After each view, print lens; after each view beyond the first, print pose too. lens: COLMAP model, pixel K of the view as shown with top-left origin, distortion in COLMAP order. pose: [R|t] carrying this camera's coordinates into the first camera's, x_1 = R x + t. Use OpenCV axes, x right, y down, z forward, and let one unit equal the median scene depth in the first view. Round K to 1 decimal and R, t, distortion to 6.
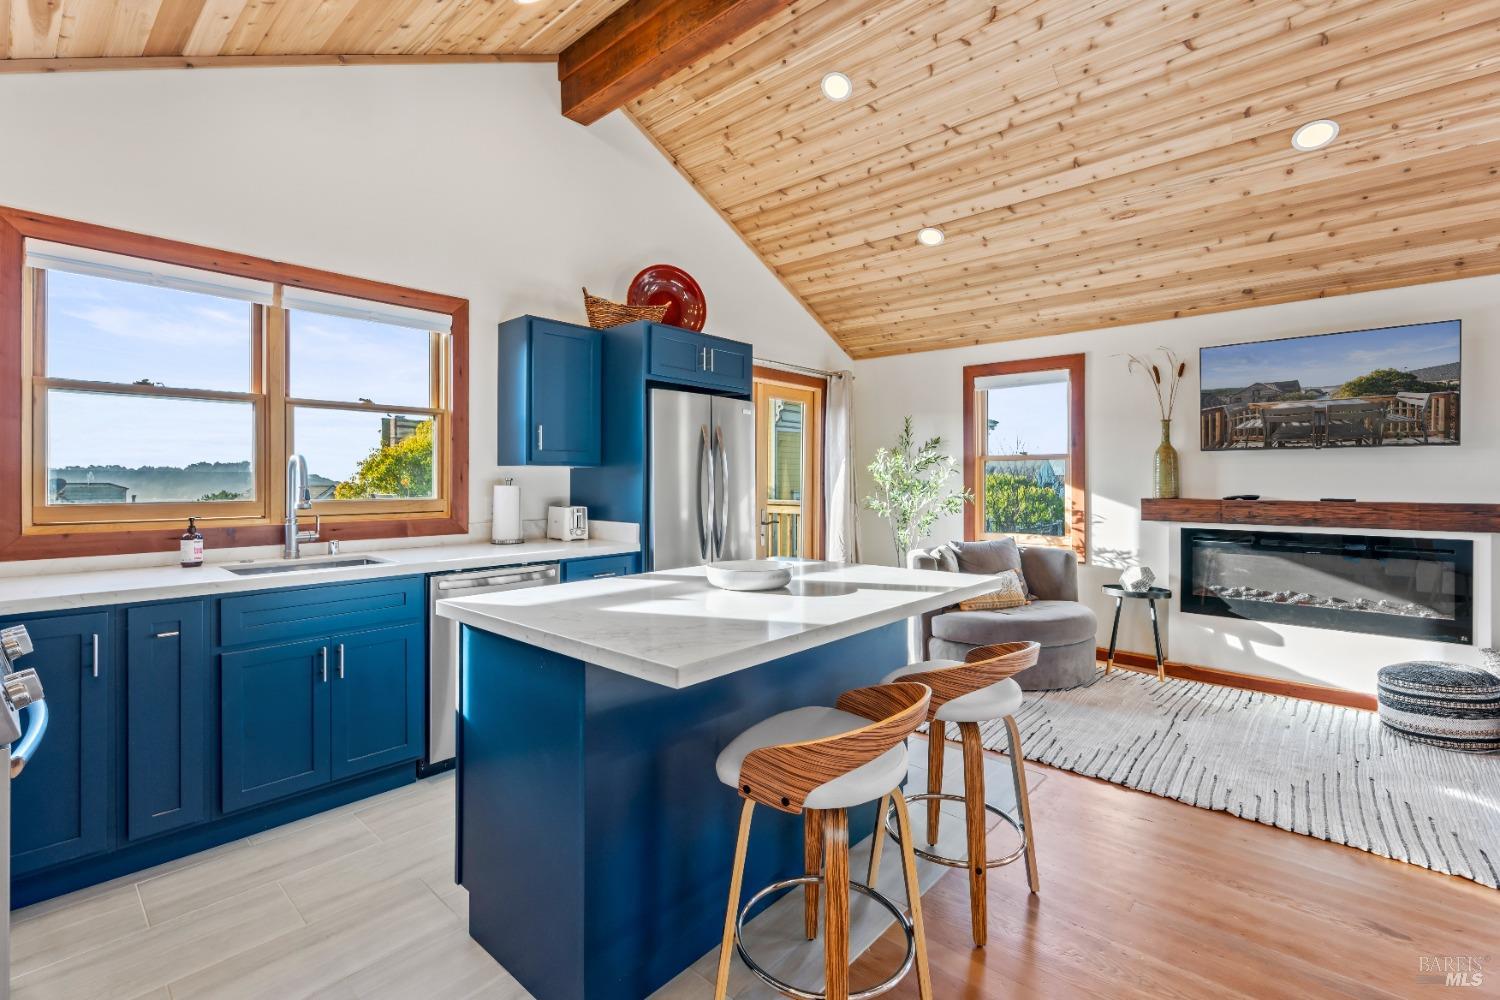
lens RADIAL K [[674.3, 0, 743.3], [0, 674.3, 481.7], [0, 0, 1]] dist [0.000379, 0.000186]
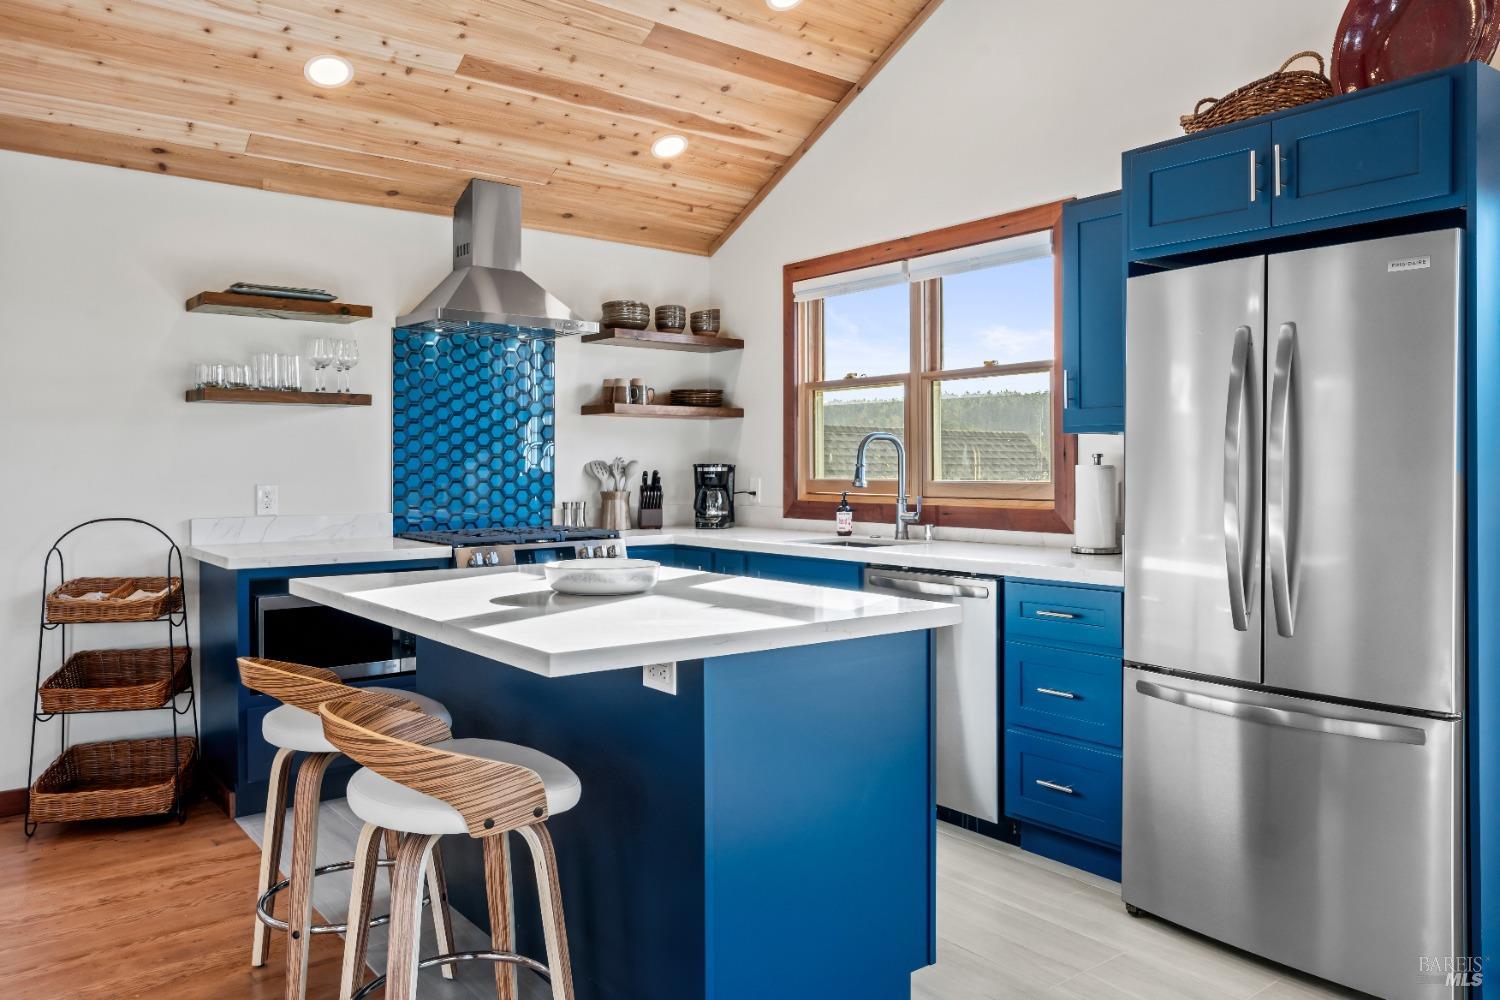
lens RADIAL K [[1083.3, 0, 749.6], [0, 1083.3, 478.8], [0, 0, 1]] dist [0.000005, 0.002618]
pose [[-0.164989, 0.008227, -0.986261, 0.770233], [-0.002664, 0.999958, 0.008787, 0.011626], [0.986292, 0.004077, -0.164960, 0.879144]]
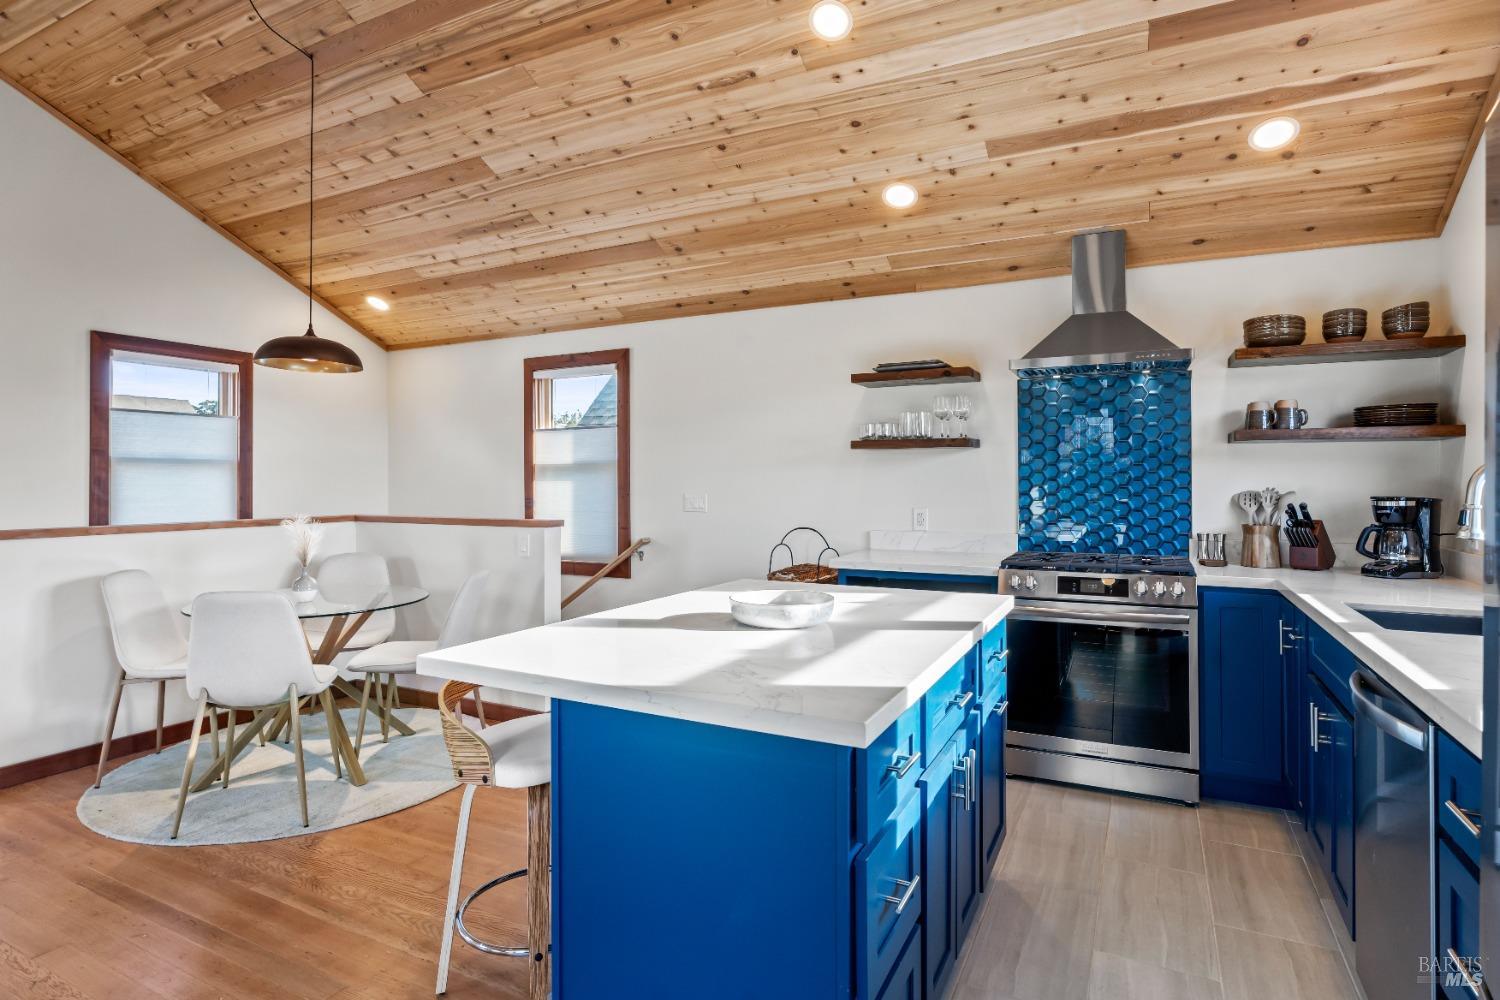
lens RADIAL K [[773.4, 0, 747.6], [0, 773.4, 480.3], [0, 0, 1]] dist [-0.012385, -0.000134]
pose [[-0.964793, -0.005643, -0.262949, 0.191934], [-0.005367, 0.999984, -0.001769, -0.009656], [0.262954, -0.000296, -0.964808, 1.229467]]
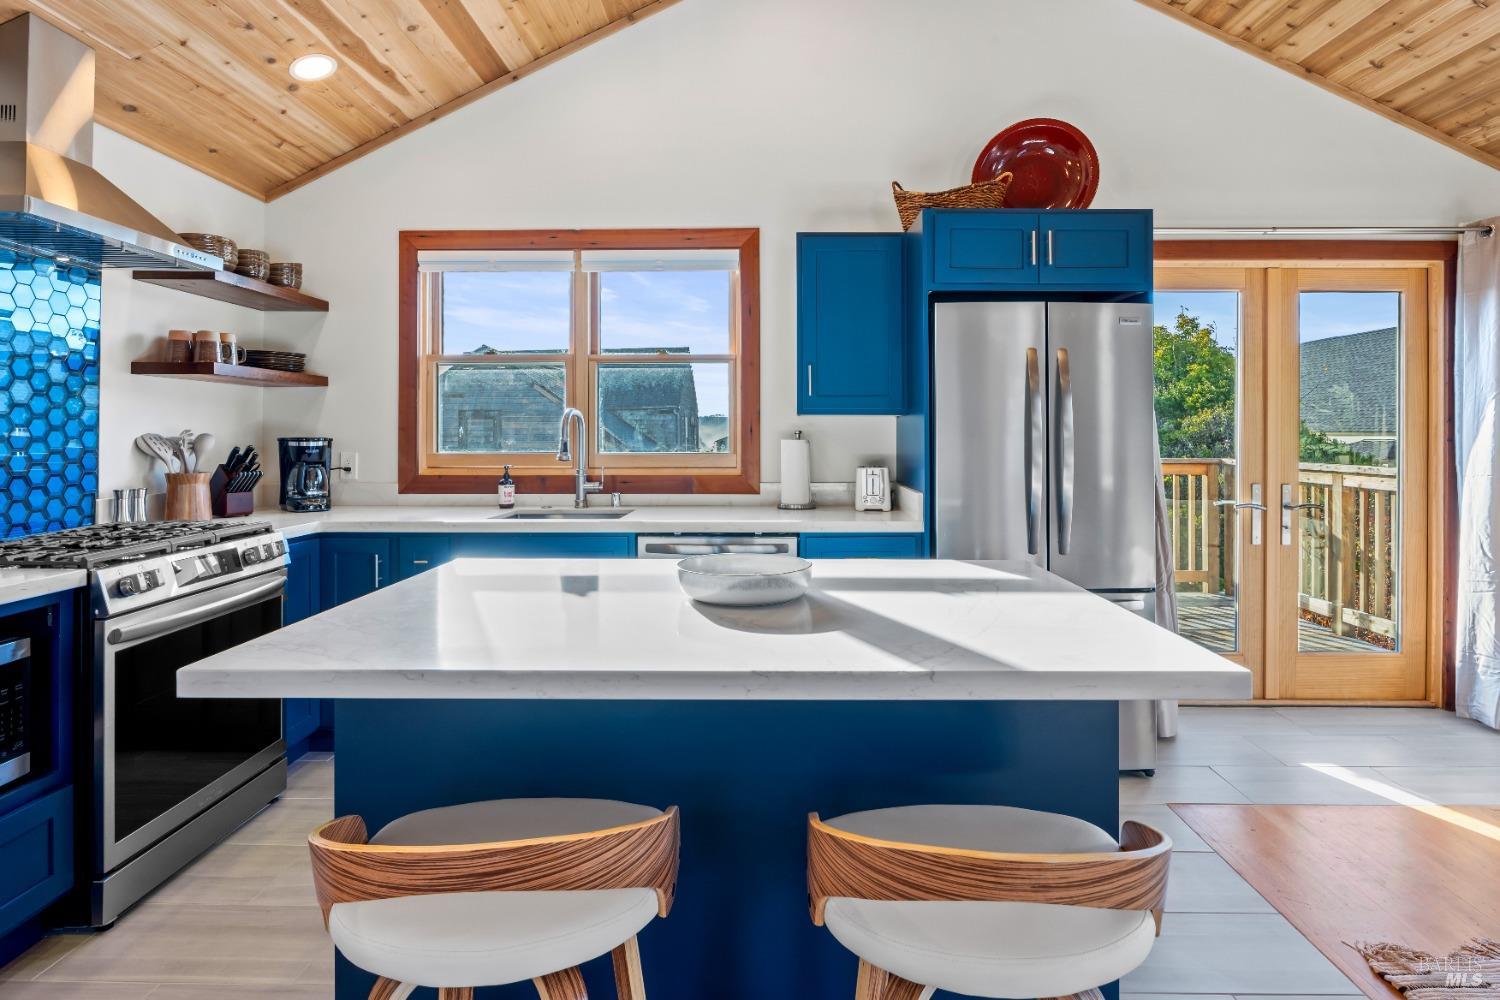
lens RADIAL K [[792.8, 0, 773.9], [0, 792.8, 434.6], [0, 0, 1]] dist [-0.007990, -0.000471]
pose [[0.668136, -0.002375, -0.744036, 0.384610], [-0.000782, 0.999992, -0.003893, 0.003555], [0.744039, 0.003183, 0.668128, 0.333032]]
